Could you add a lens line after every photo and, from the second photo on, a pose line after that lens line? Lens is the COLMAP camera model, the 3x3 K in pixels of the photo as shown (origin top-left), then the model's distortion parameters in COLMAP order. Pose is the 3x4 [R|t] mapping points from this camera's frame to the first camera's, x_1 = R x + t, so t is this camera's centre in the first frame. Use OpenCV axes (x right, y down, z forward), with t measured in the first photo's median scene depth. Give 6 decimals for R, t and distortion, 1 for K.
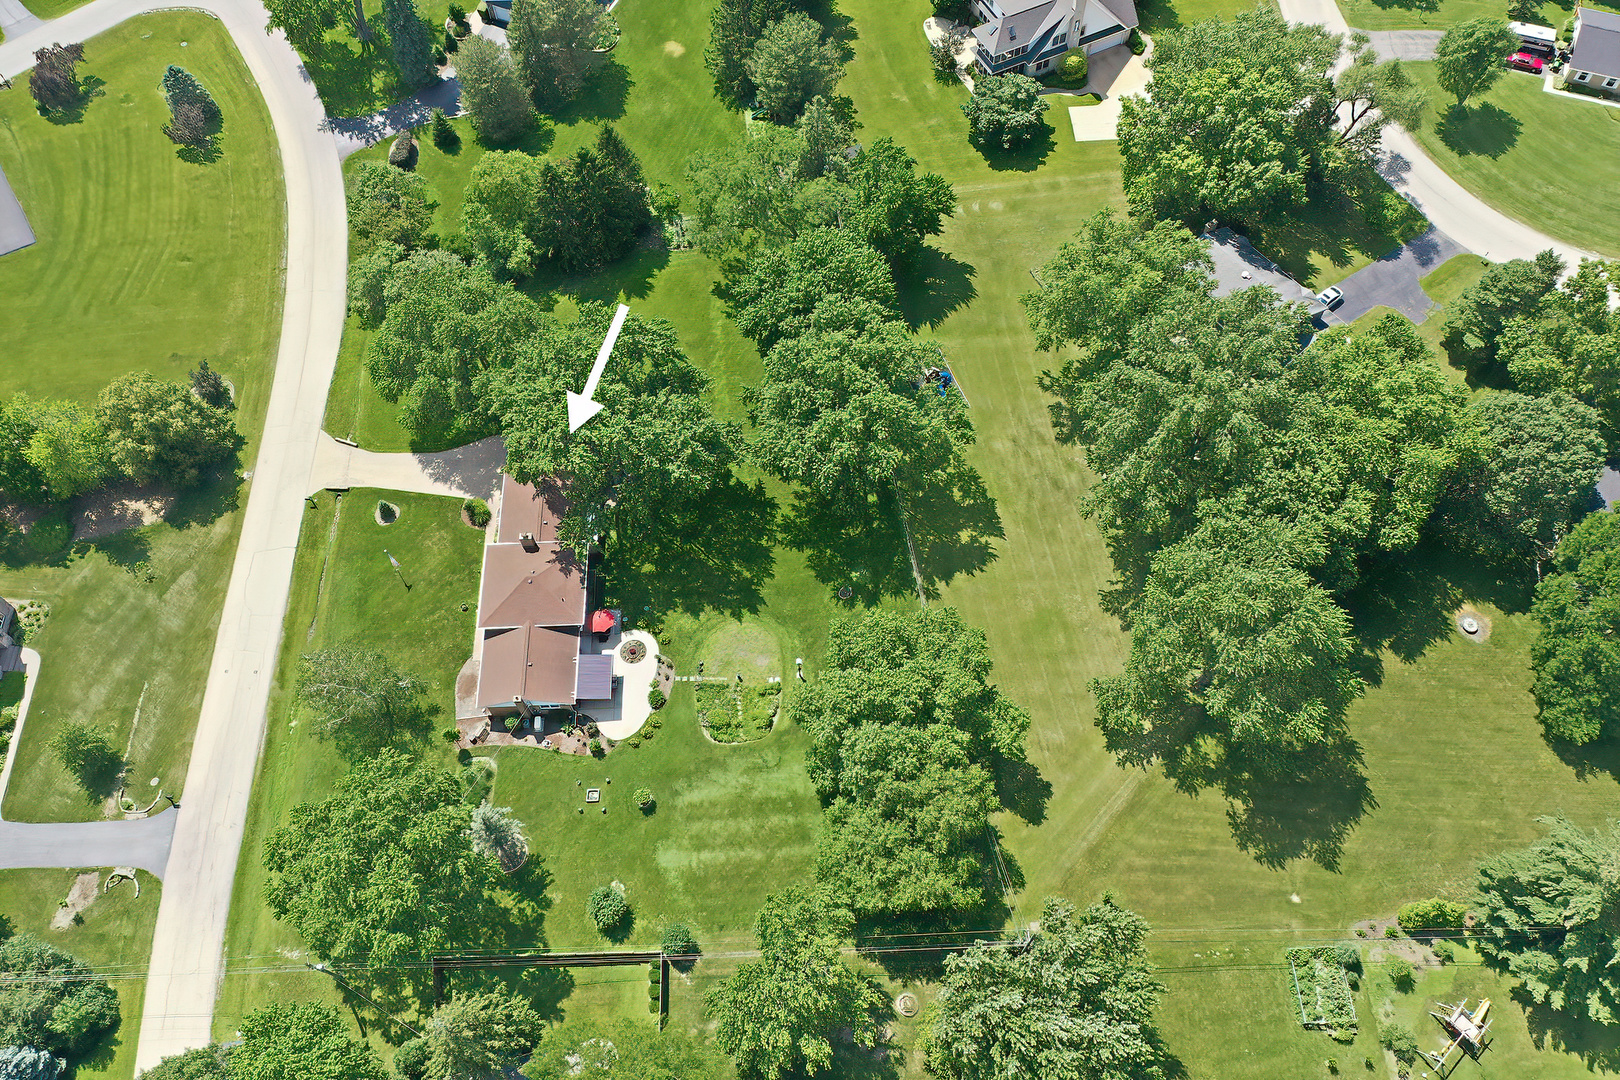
lens RADIAL K [[1281.3, 0, 810.0], [0, 1281.3, 540.0], [0, 0, 1]] dist [0.011662, 0.001083]
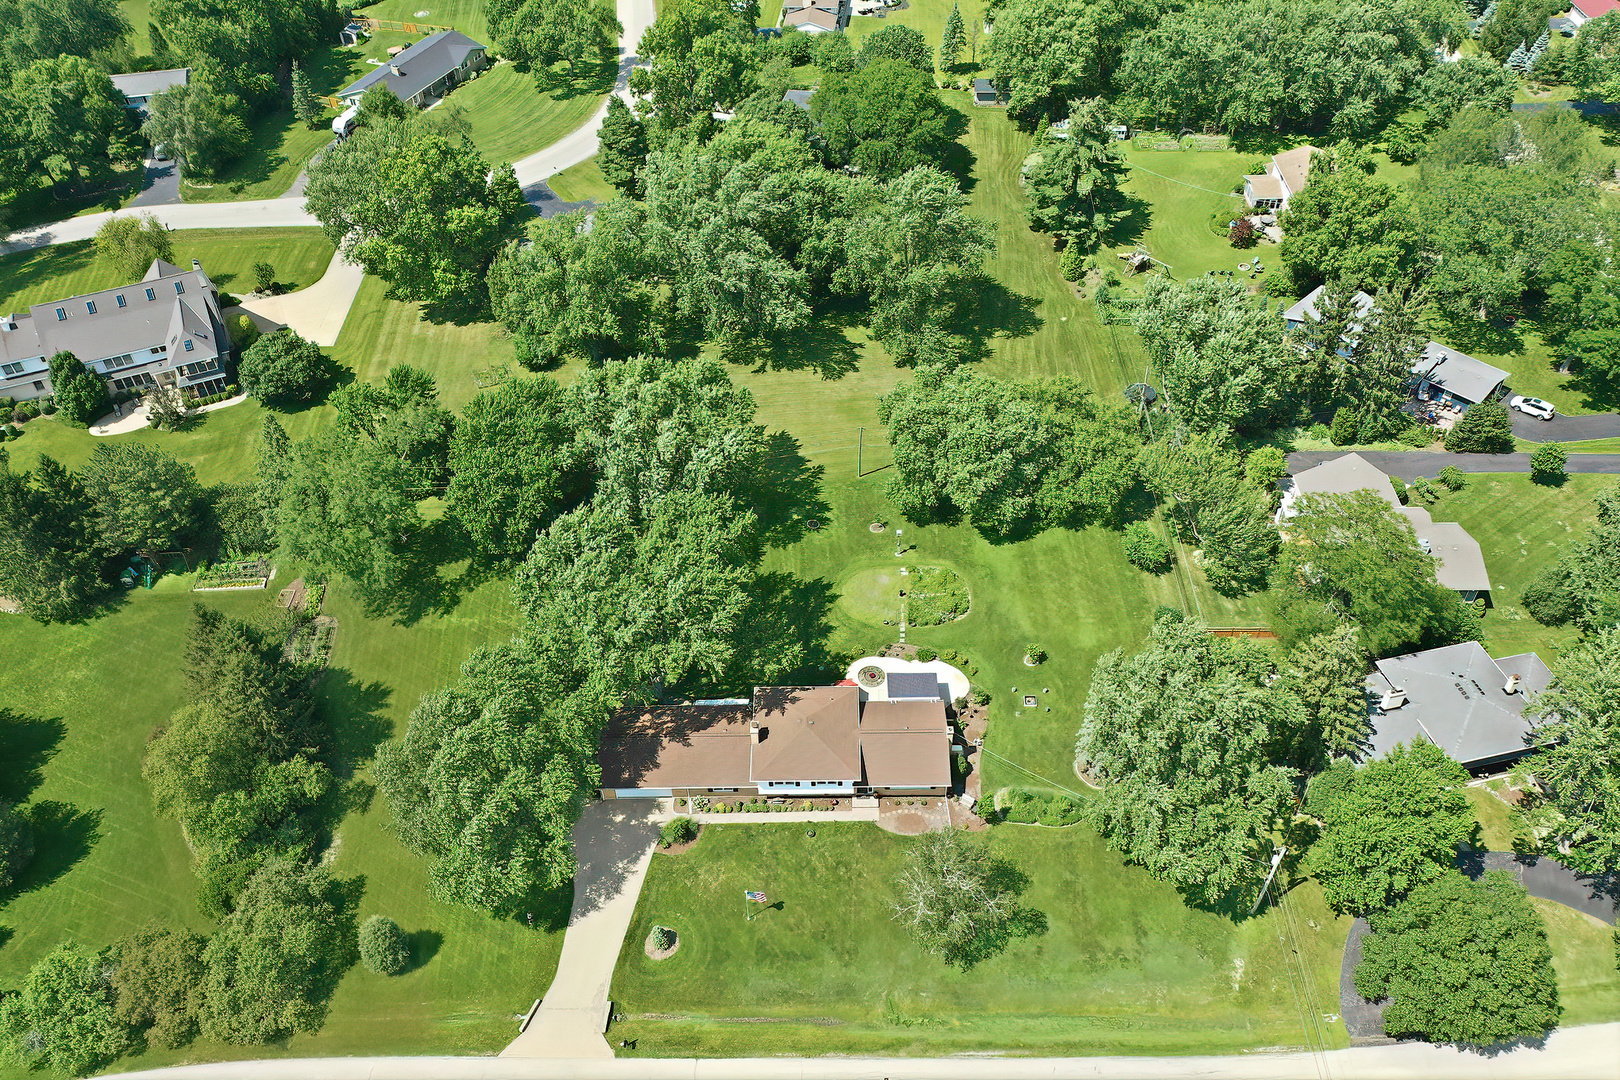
lens RADIAL K [[1281.3, 0, 810.0], [0, 1281.3, 540.0], [0, 0, 1]] dist [0.011662, 0.001083]
pose [[0.037232, -0.672864, 0.738829, -0.761161], [0.879075, 0.373652, 0.295992, -0.268556], [-0.475228, 0.638465, 0.605410, 0.368637]]
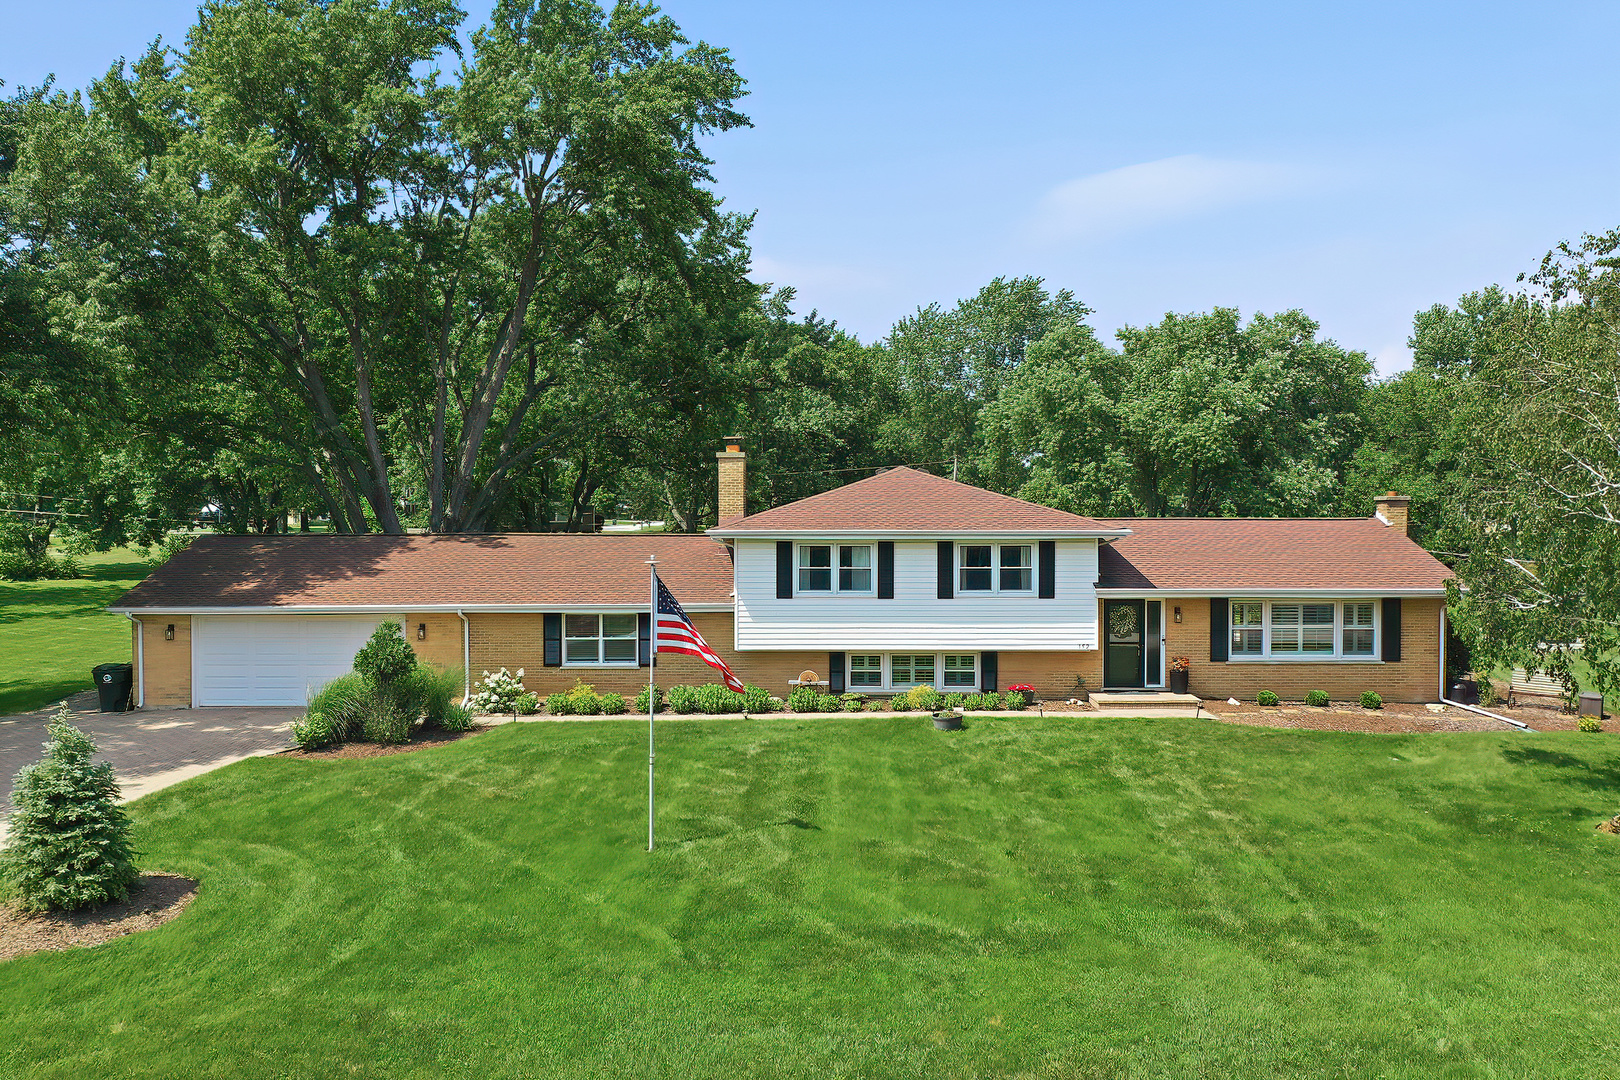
lens RADIAL K [[1281.3, 0, 810.0], [0, 1281.3, 540.0], [0, 0, 1]] dist [0.011662, 0.001083]
pose [[0.030953, 0.006892, 0.999497, -0.467880], [0.868758, 0.494308, -0.030313, 0.026430], [-0.494268, 0.869260, 0.009313, 0.985085]]
